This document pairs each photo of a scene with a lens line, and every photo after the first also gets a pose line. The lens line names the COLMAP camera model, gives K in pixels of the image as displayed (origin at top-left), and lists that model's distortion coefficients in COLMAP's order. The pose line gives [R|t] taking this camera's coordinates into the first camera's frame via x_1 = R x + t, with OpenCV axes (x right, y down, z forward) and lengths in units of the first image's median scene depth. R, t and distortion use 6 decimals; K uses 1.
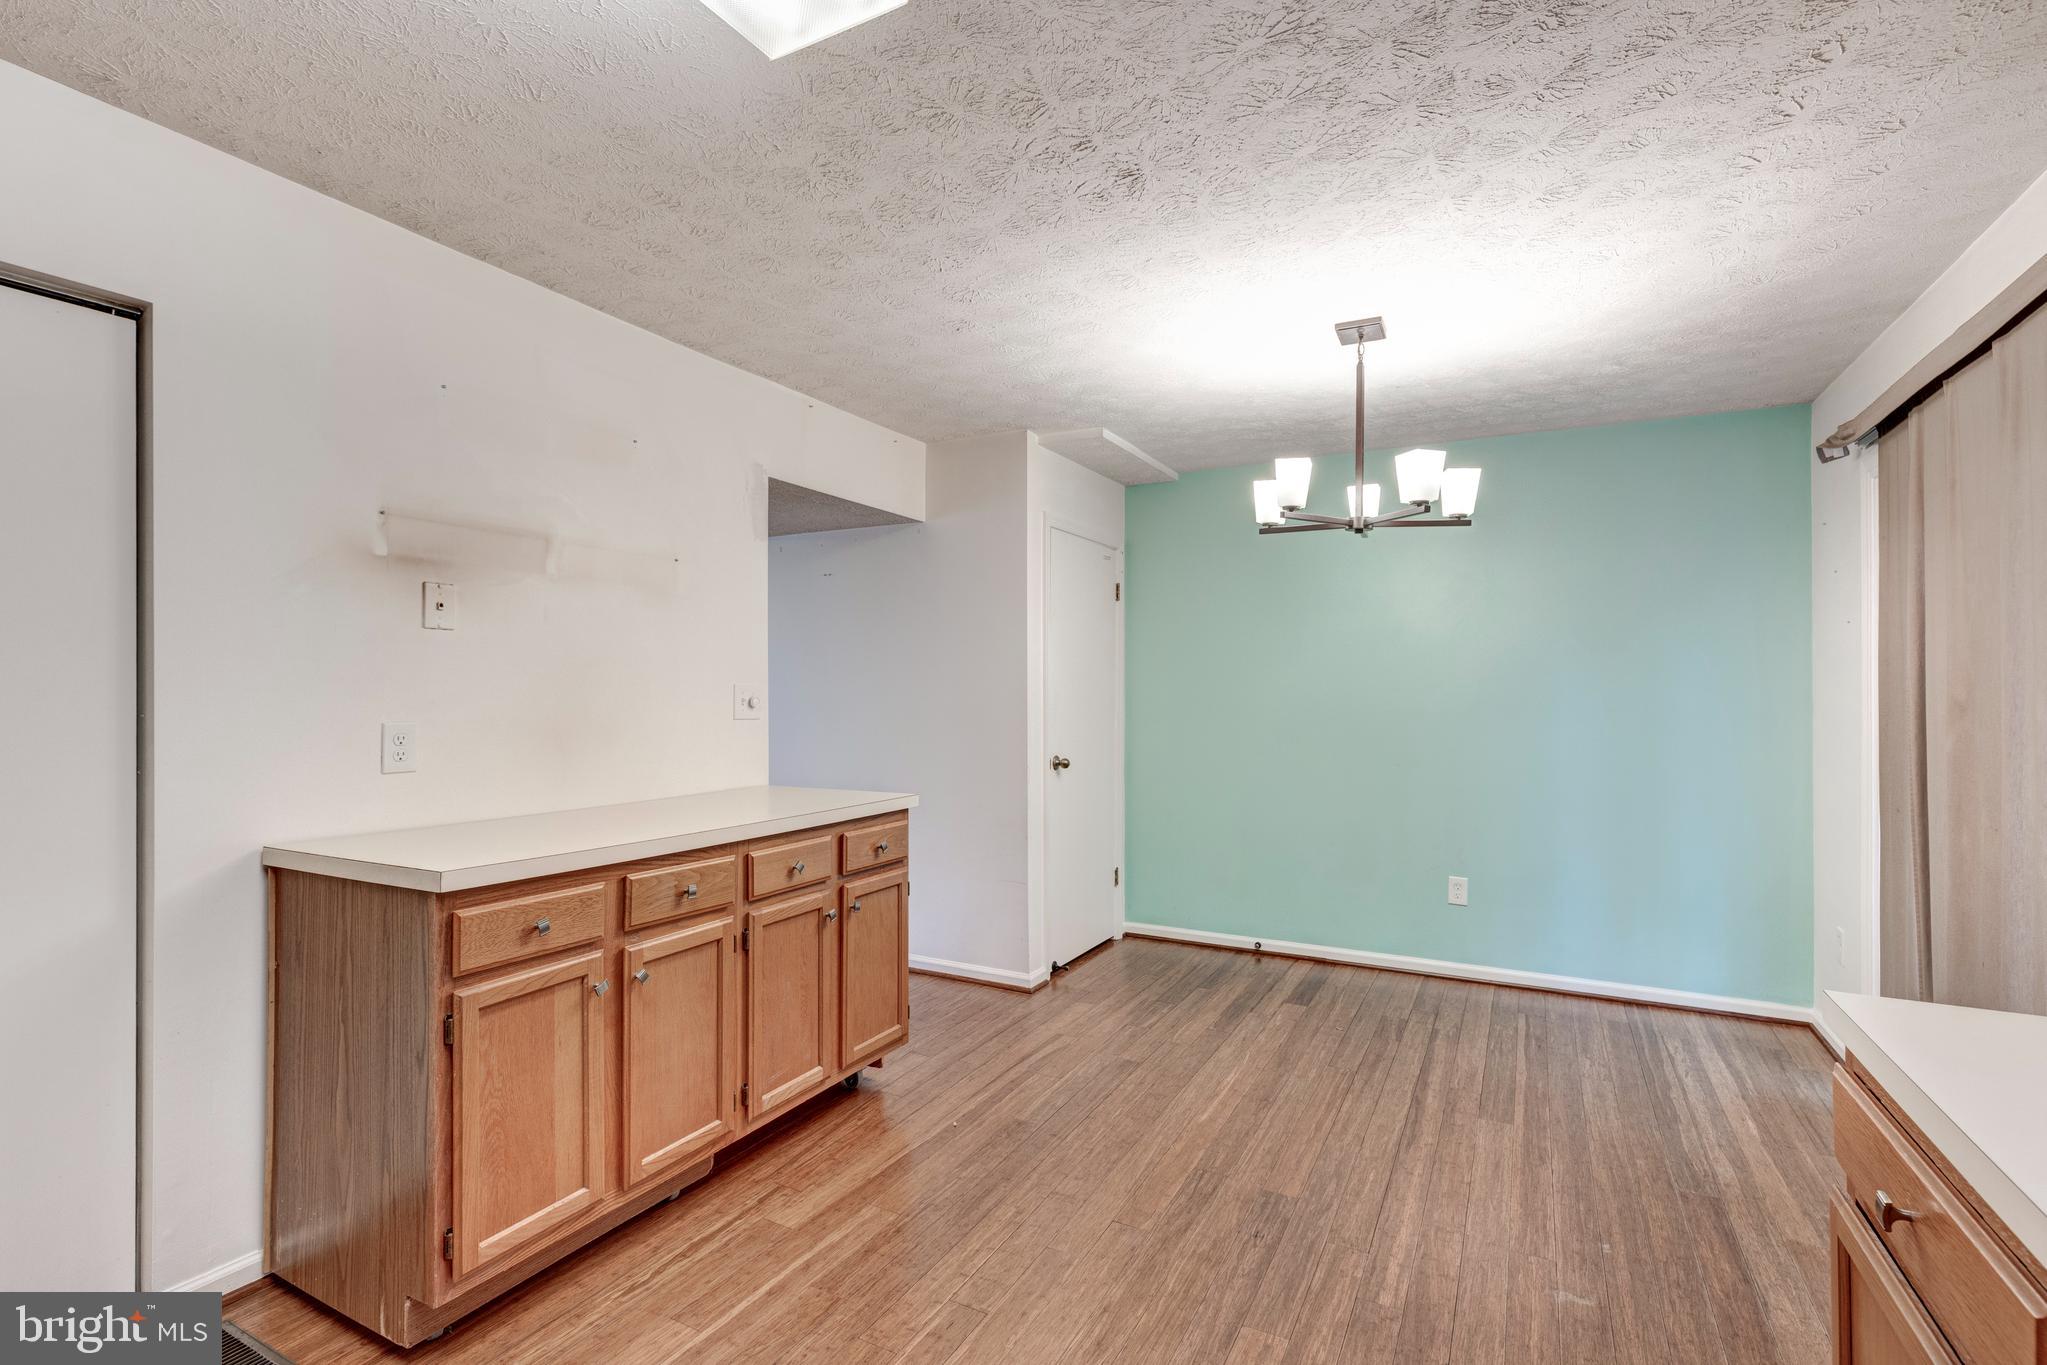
lens RADIAL K [[956.5, 0, 1024.4], [0, 956.5, 671.9], [0, 0, 1]] dist [0.001087, 0.000054]
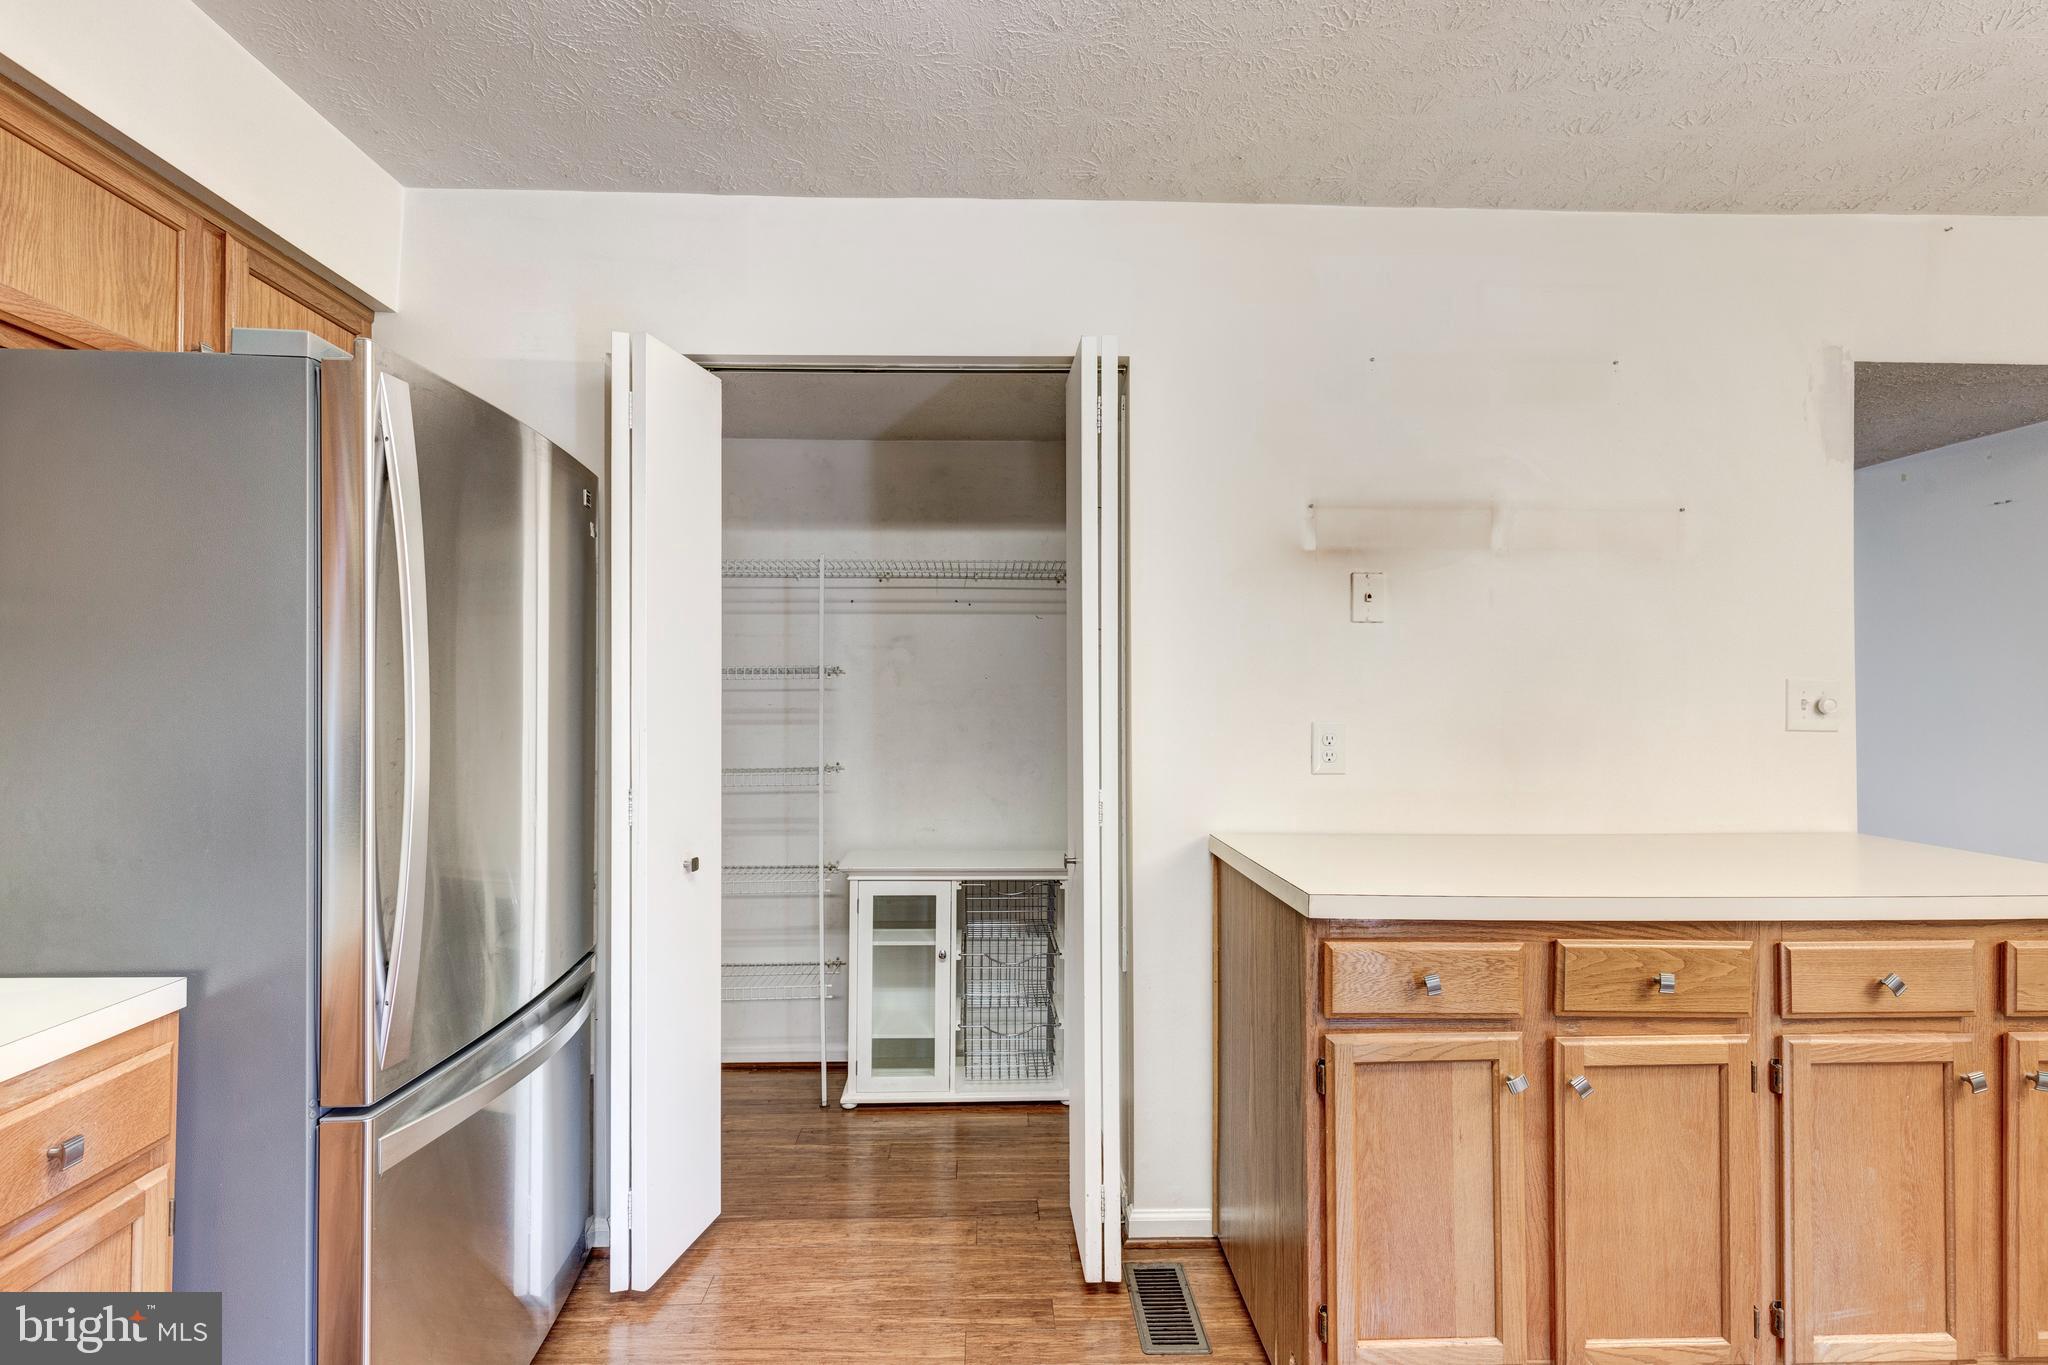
lens RADIAL K [[914.8, 0, 1015.7], [0, 914.8, 691.1], [0, 0, 1]] dist [0.002527, -0.000326]
pose [[0.495617, -0.002967, -0.868536, -0.011665], [0.018008, 0.999814, 0.006861, 0.009567], [0.868355, -0.019041, 0.495578, 0.267243]]
